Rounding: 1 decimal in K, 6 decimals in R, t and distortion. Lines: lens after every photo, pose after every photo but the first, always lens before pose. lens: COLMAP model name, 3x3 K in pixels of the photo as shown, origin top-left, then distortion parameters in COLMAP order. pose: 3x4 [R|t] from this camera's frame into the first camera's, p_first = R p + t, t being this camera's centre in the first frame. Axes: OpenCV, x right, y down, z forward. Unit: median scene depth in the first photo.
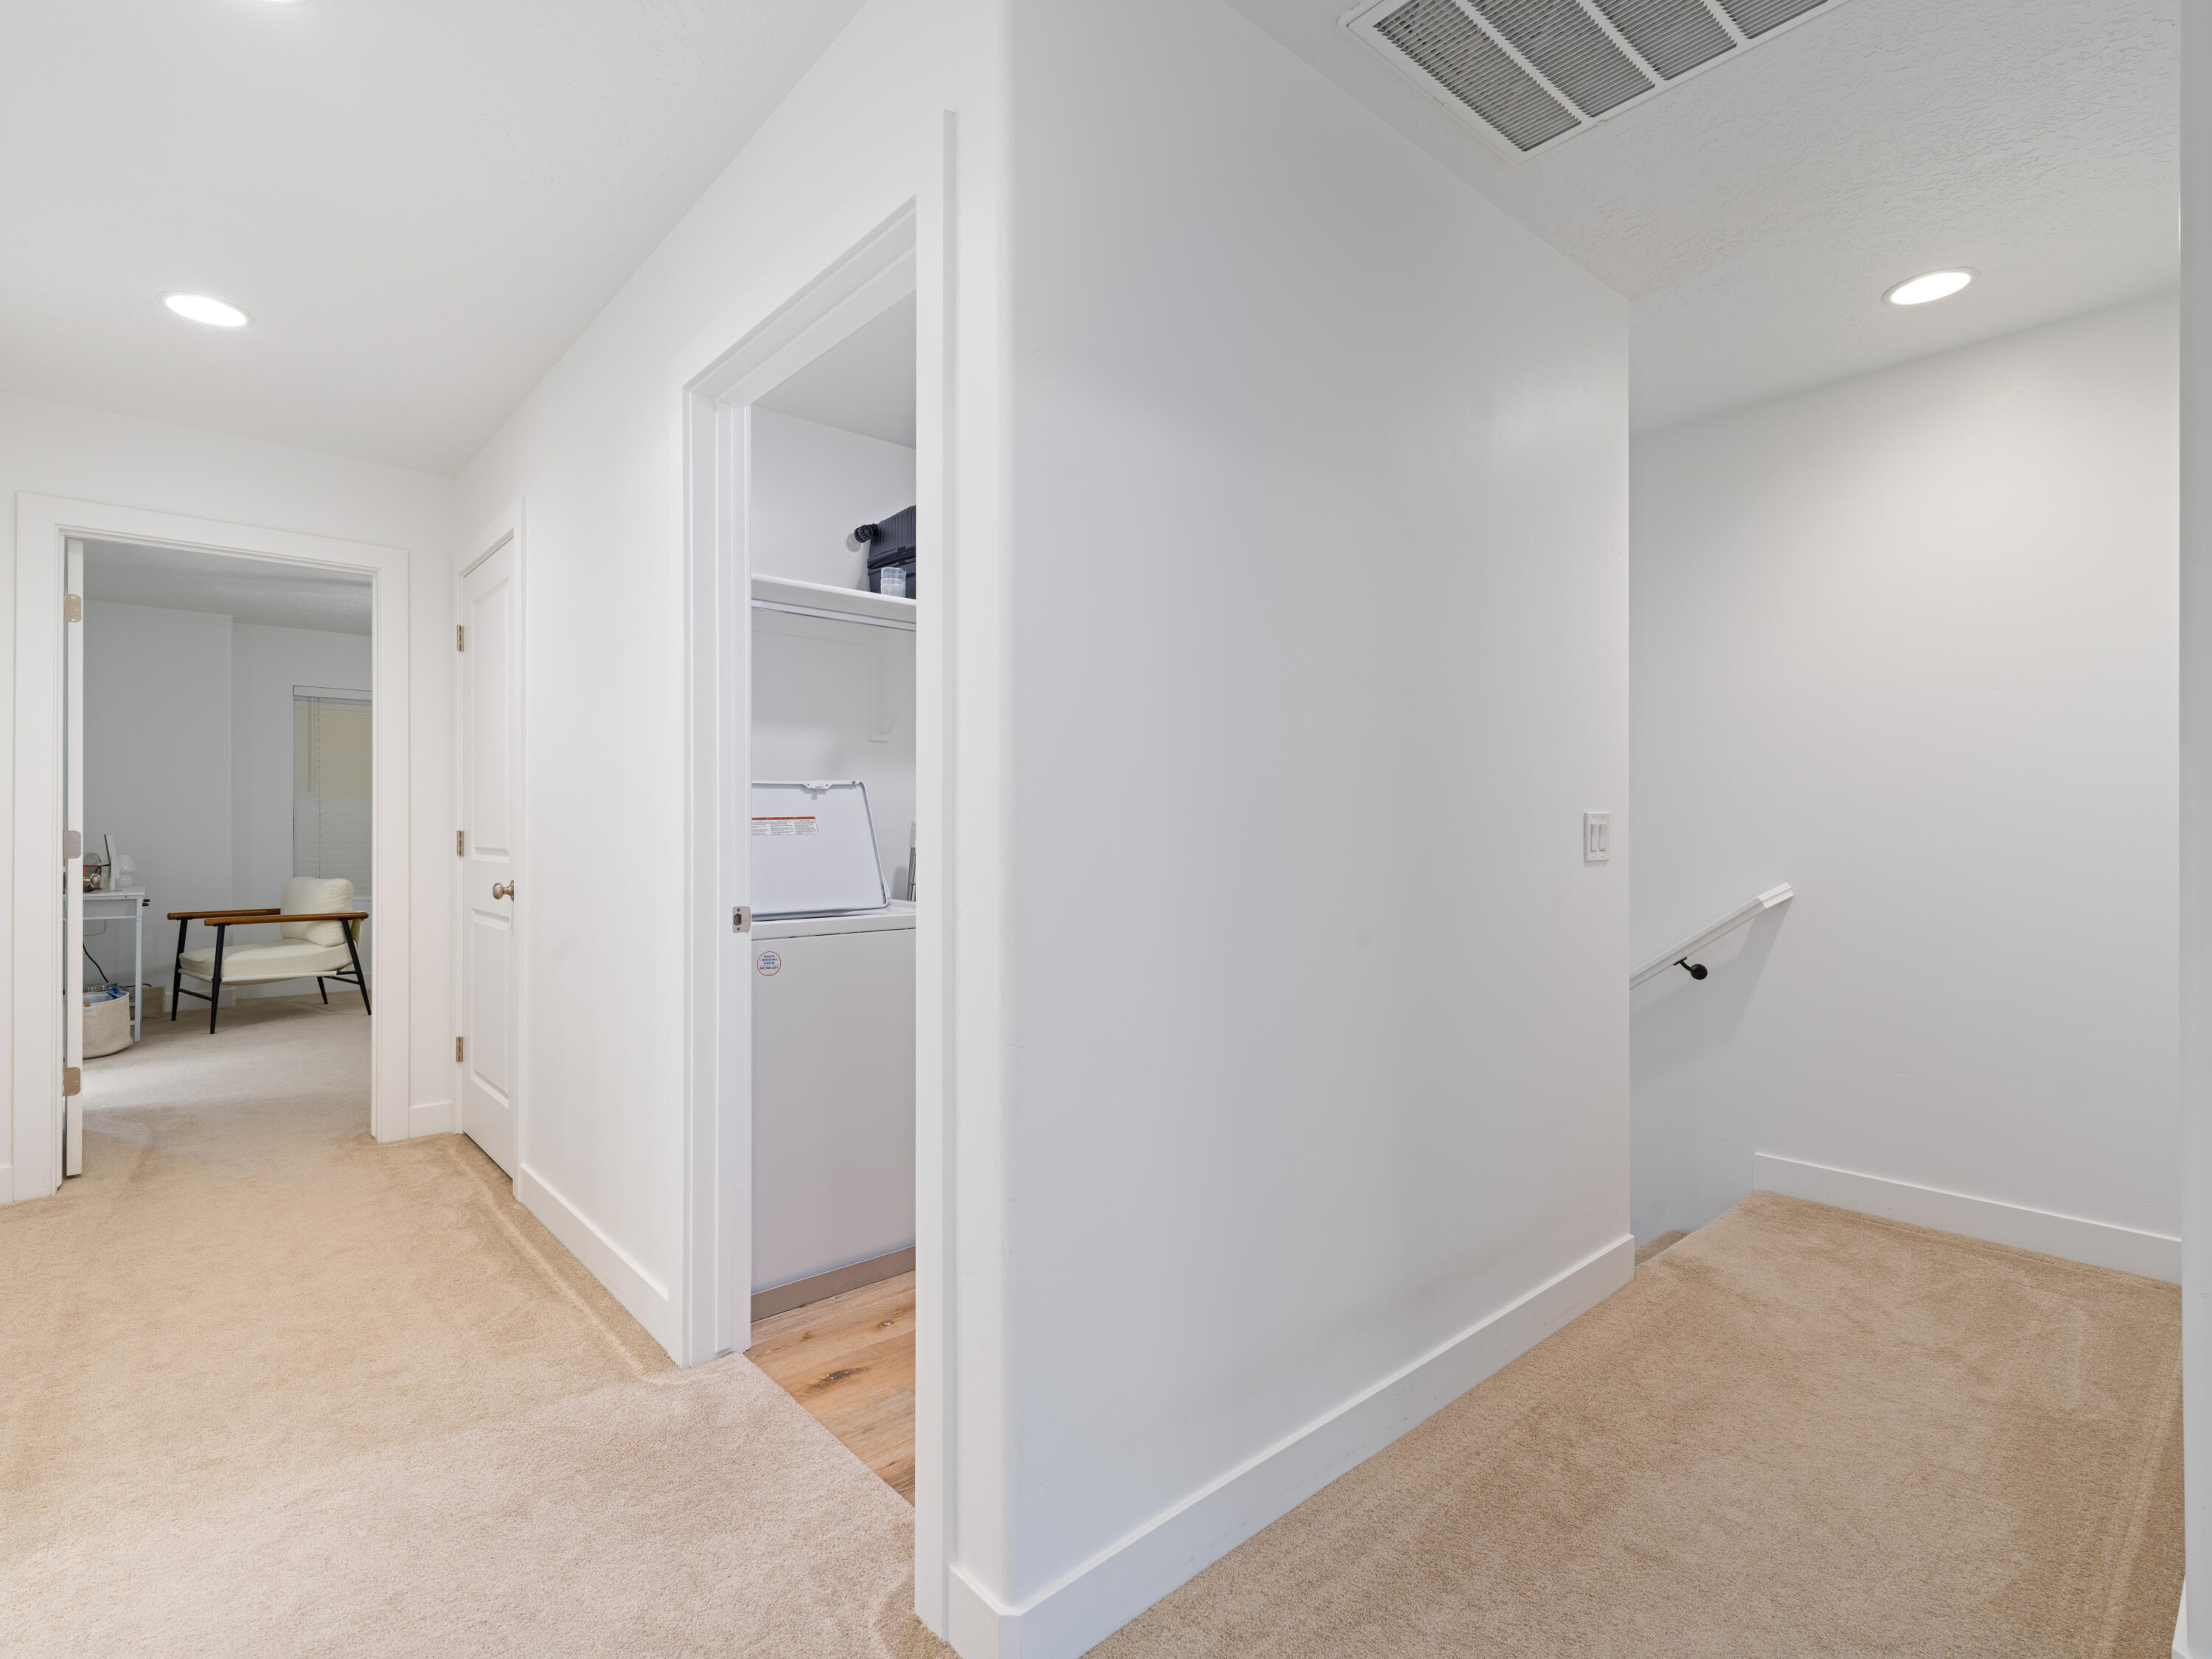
lens RADIAL K [[1030.2, 0, 1102.6], [0, 1030.2, 830.1], [0, 0, 1]] dist [0.007499, -0.003052]
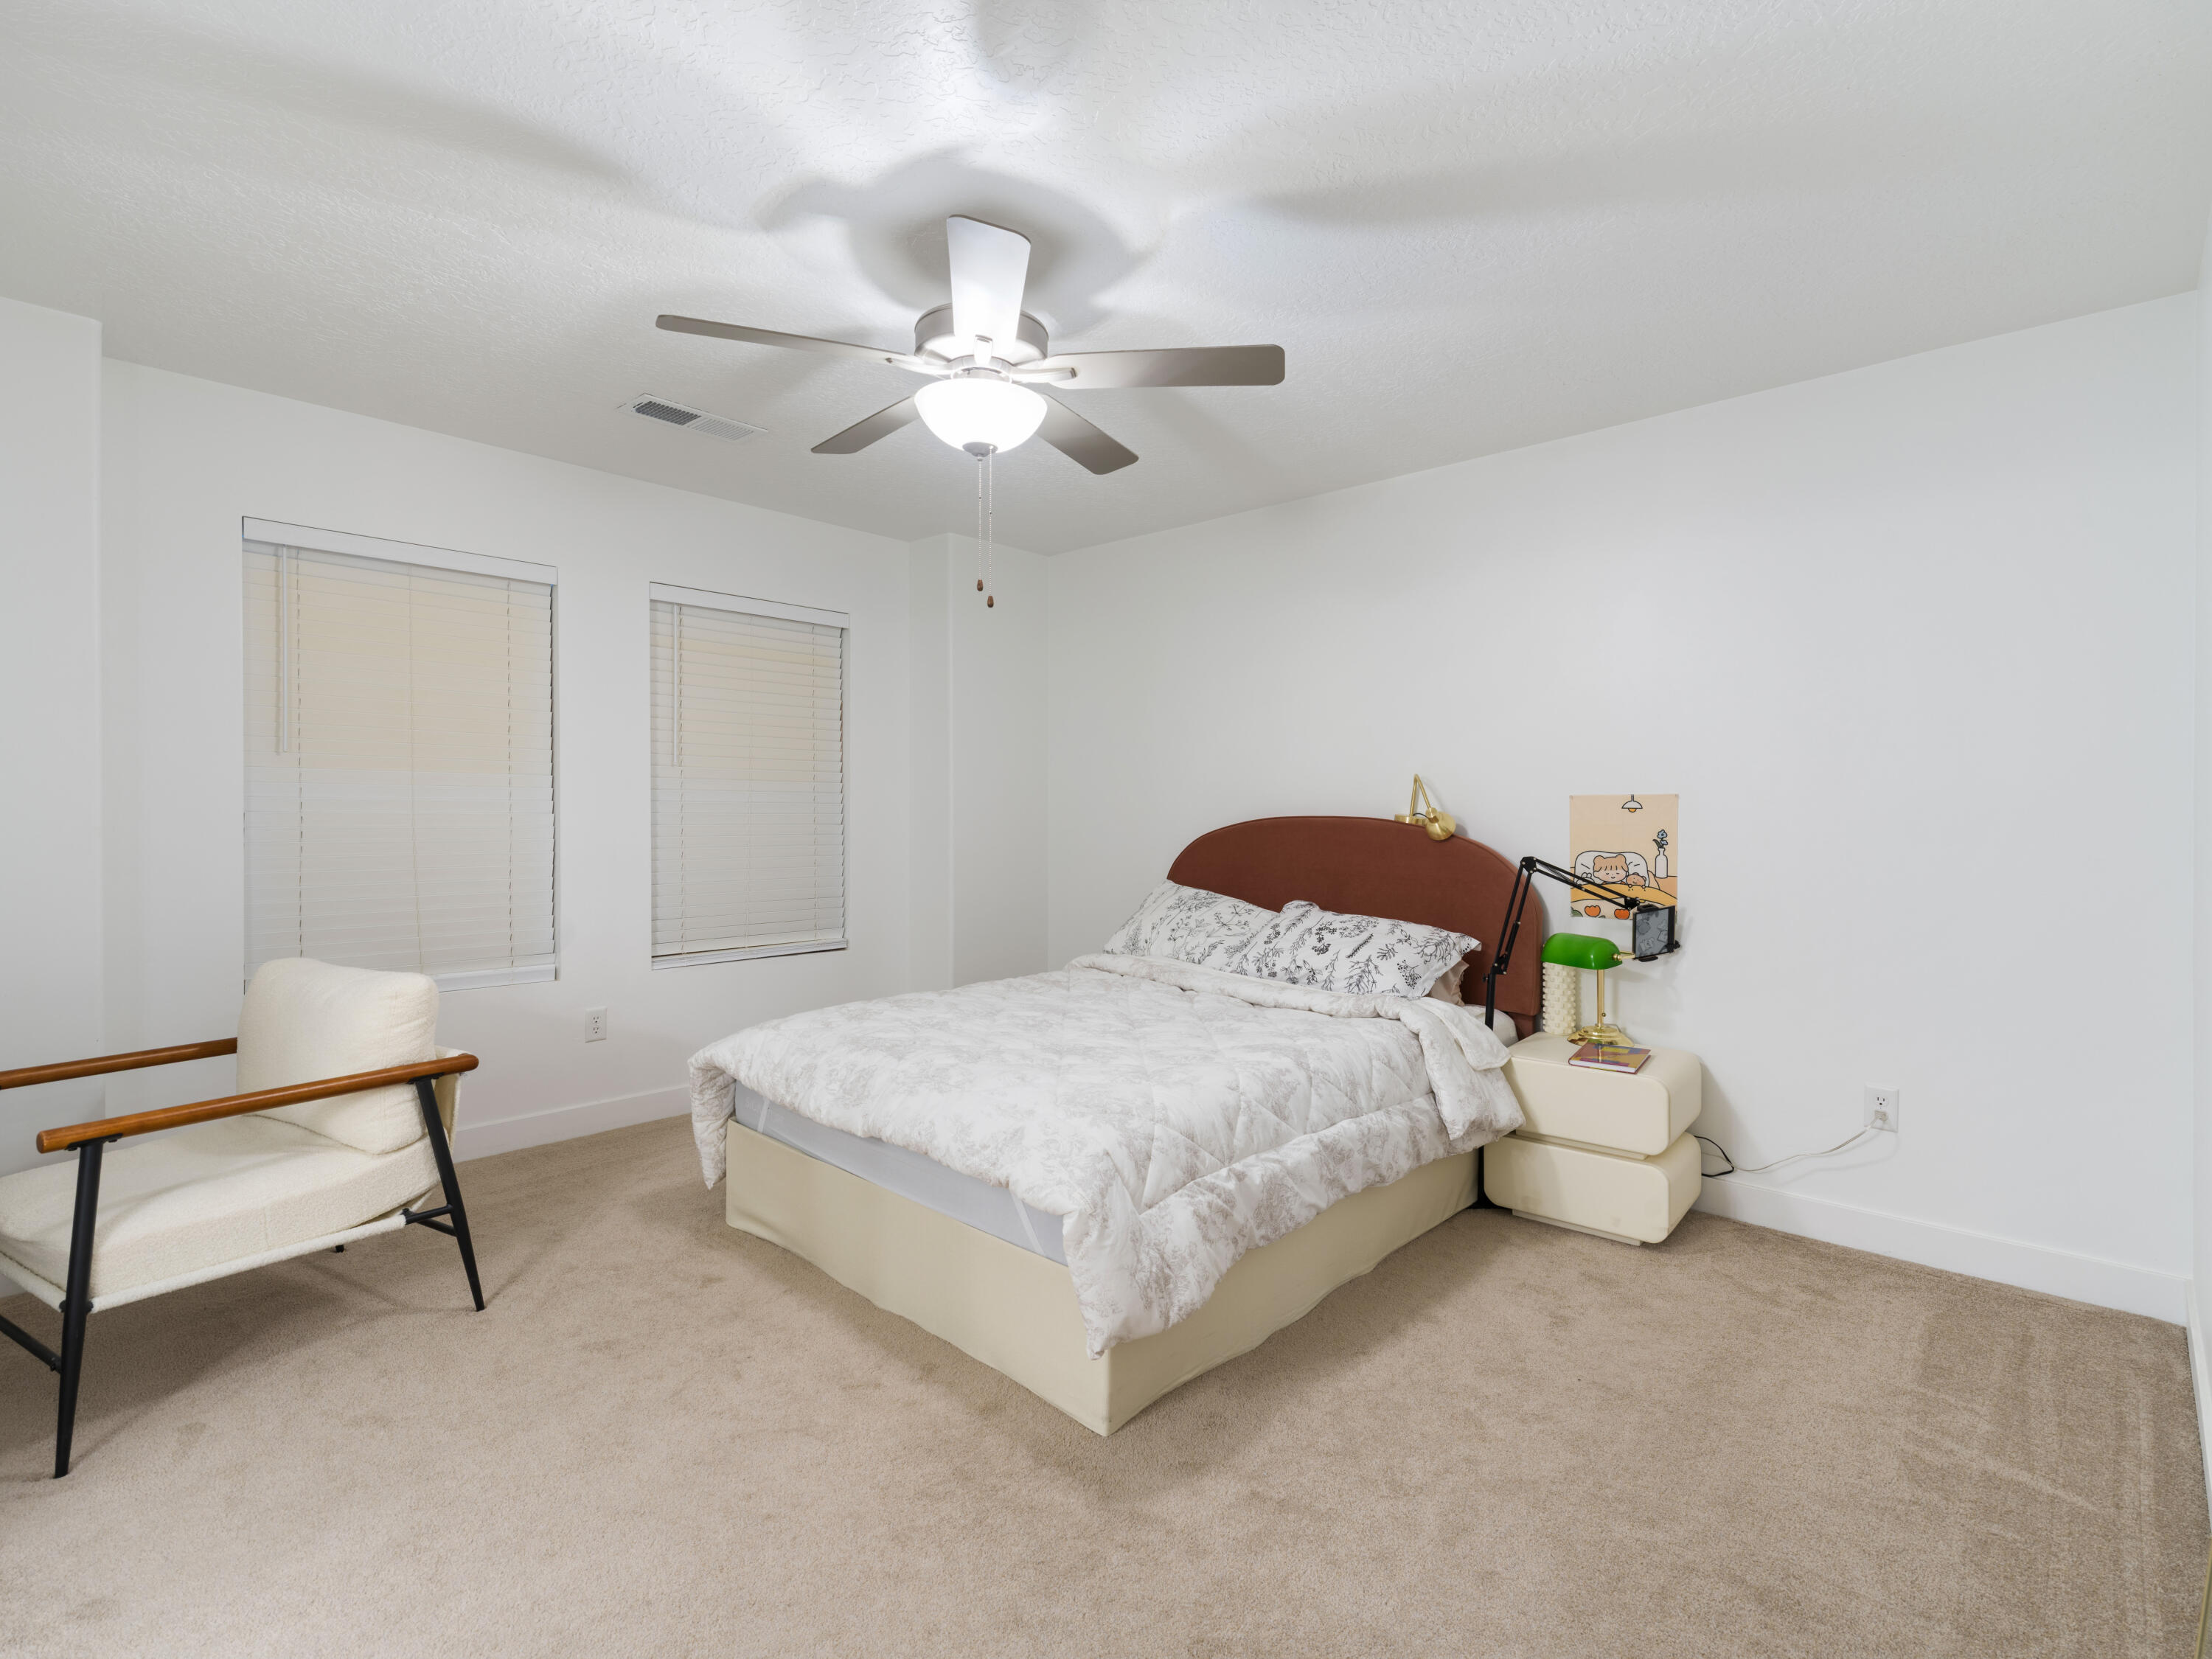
lens RADIAL K [[1030.2, 0, 1102.0], [0, 1030.2, 816.4], [0, 0, 1]] dist [0.007499, -0.003052]
pose [[0.996259, -0.005070, 0.086270, -0.509169], [0.003875, 0.999894, 0.014010, -0.017231], [-0.086331, -0.013624, 0.996173, 0.588096]]
